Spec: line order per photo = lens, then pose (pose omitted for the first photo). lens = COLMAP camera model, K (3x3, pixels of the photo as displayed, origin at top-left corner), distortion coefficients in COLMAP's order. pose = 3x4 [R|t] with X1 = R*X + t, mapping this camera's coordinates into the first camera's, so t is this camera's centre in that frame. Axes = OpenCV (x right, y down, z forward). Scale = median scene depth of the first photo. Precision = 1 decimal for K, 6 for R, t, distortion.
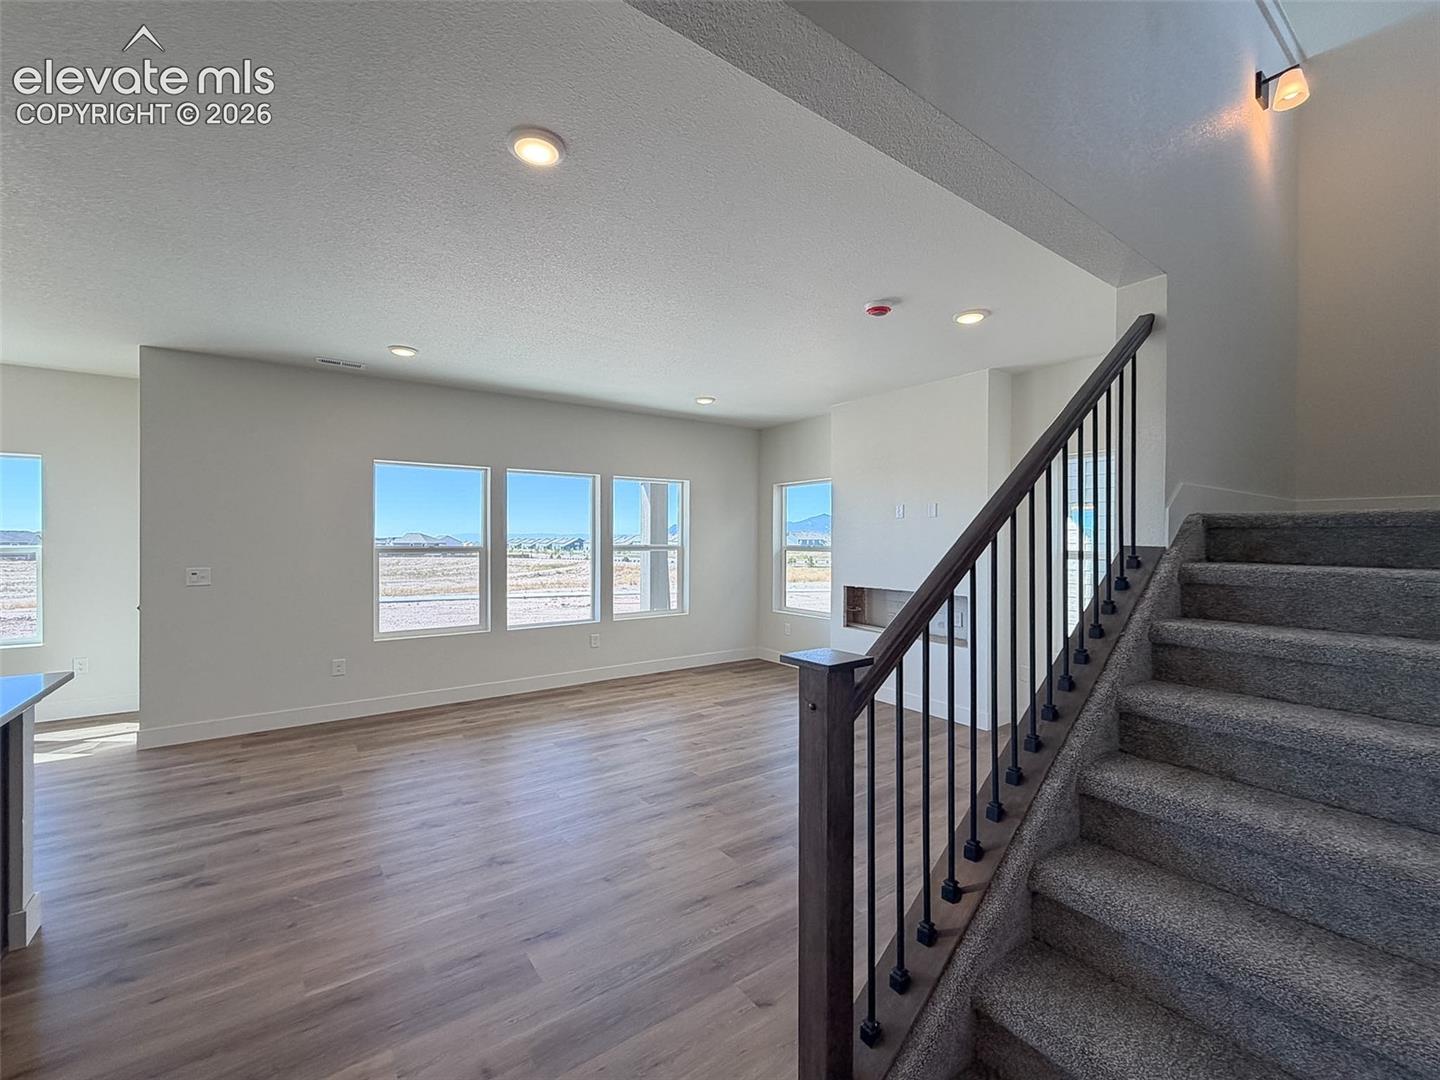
lens RADIAL K [[610.6, 0, 720.0], [0, 610.6, 540.0], [0, 0, 1]] dist [-0.000527, -0.000136]
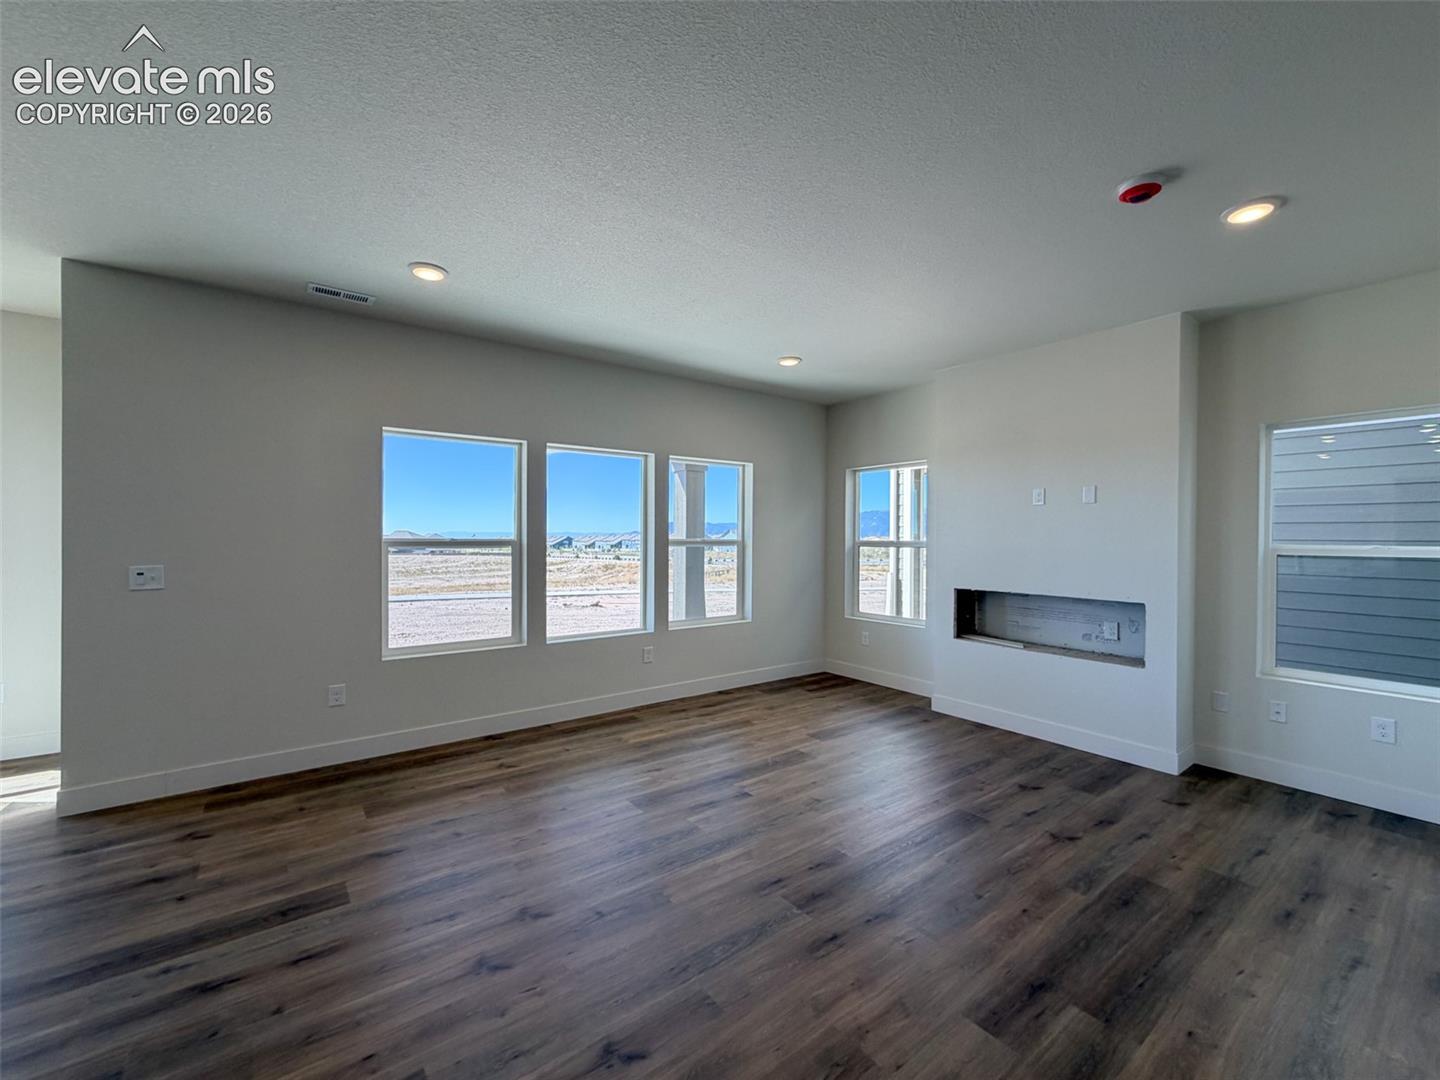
lens RADIAL K [[606.6, 0, 720.0], [0, 606.6, 540.0], [0, 0, 1]] dist [-0.002161, 0.000014]
pose [[0.999809, 0.002688, 0.019342, -0.154365], [-0.002732, 0.999994, 0.002230, 0.009946], [-0.019336, -0.002283, 0.999810, 0.224291]]
